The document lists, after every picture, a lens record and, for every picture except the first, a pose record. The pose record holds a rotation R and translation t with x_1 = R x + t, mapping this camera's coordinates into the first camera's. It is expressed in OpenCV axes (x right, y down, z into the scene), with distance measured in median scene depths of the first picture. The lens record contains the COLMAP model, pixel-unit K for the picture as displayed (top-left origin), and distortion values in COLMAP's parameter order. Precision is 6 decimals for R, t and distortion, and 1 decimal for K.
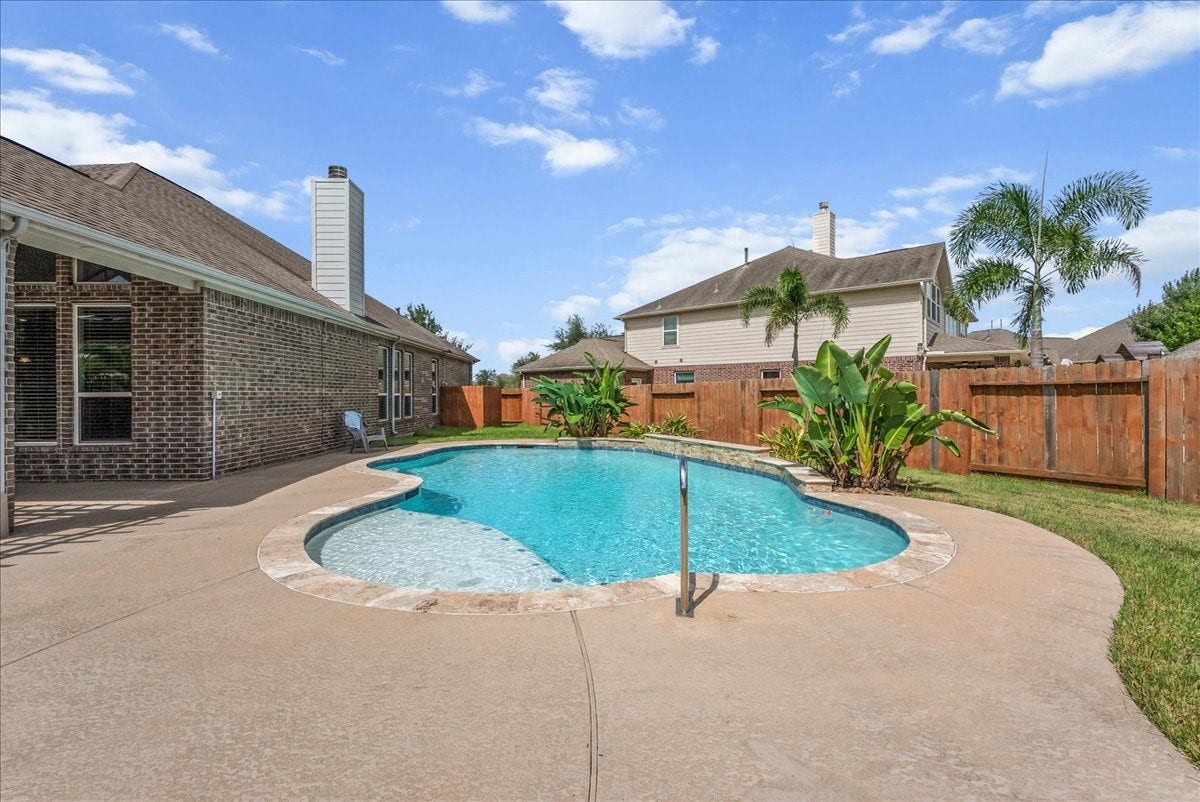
lens RADIAL K [[530.2, 0, 612.9], [0, 530.2, 400.0], [0, 0, 1]] dist [-0.003777, -0.000394]
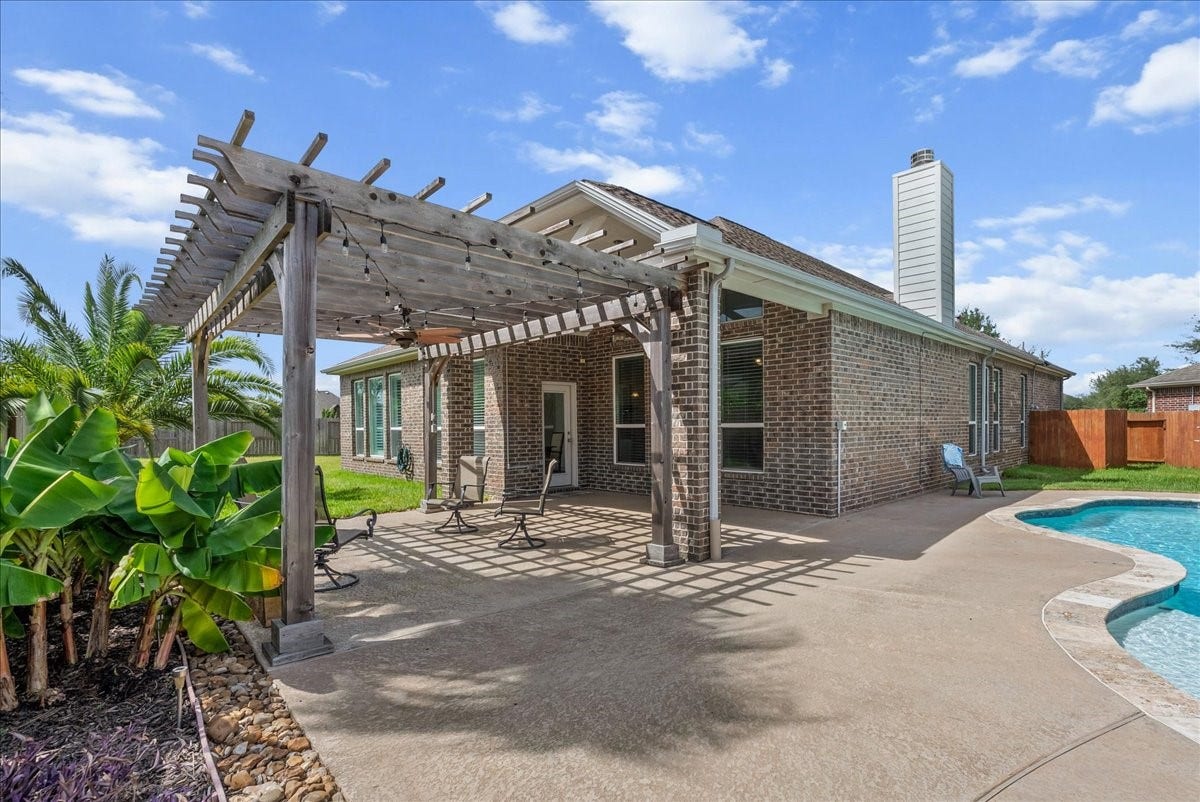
lens RADIAL K [[562.8, 0, 601.3], [0, 562.8, 437.8], [0, 0, 1]] dist [-0.000318, 0.000178]
pose [[0.651160, 0.017264, -0.758744, -0.263190], [-0.002050, 0.999778, 0.020989, -0.007631], [0.758938, -0.012112, 0.651051, 0.042328]]
